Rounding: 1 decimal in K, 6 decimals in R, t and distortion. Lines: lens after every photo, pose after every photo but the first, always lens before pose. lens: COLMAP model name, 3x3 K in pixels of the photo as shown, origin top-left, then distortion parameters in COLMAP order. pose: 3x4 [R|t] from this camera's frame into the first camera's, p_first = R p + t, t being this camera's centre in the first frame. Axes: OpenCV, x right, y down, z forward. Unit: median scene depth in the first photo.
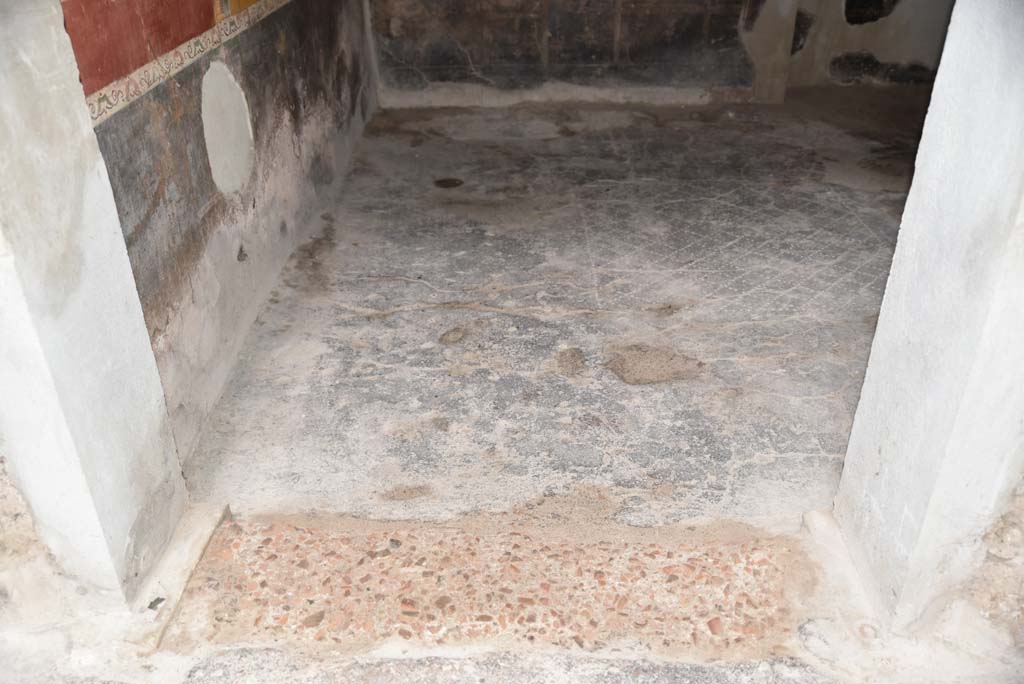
lens RADIAL K [[862.7, 0, 506.6], [0, 862.7, 350.2], [0, 0, 1]] dist [-0.078284, 0.089865]
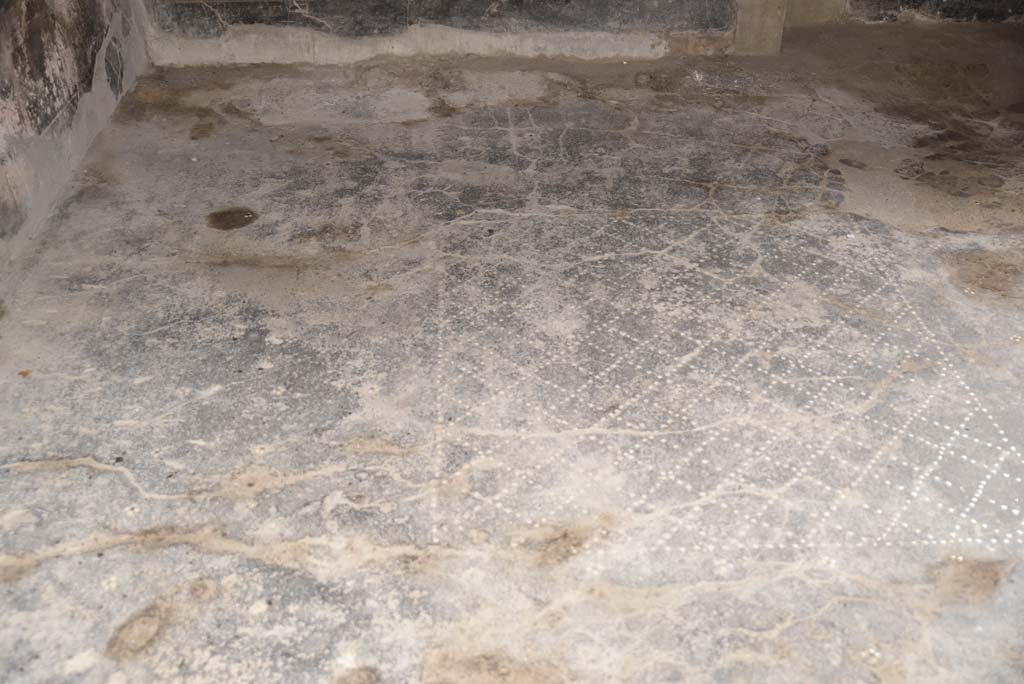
lens RADIAL K [[1003.2, 0, 508.4], [0, 1003.2, 347.3], [0, 0, 1]] dist [-0.012287, 0.000000]
pose [[0.998529, -0.019144, 0.050720, 0.121606], [0.015056, 0.996697, 0.079797, -0.212755], [-0.052081, -0.078916, 0.995520, 0.376557]]
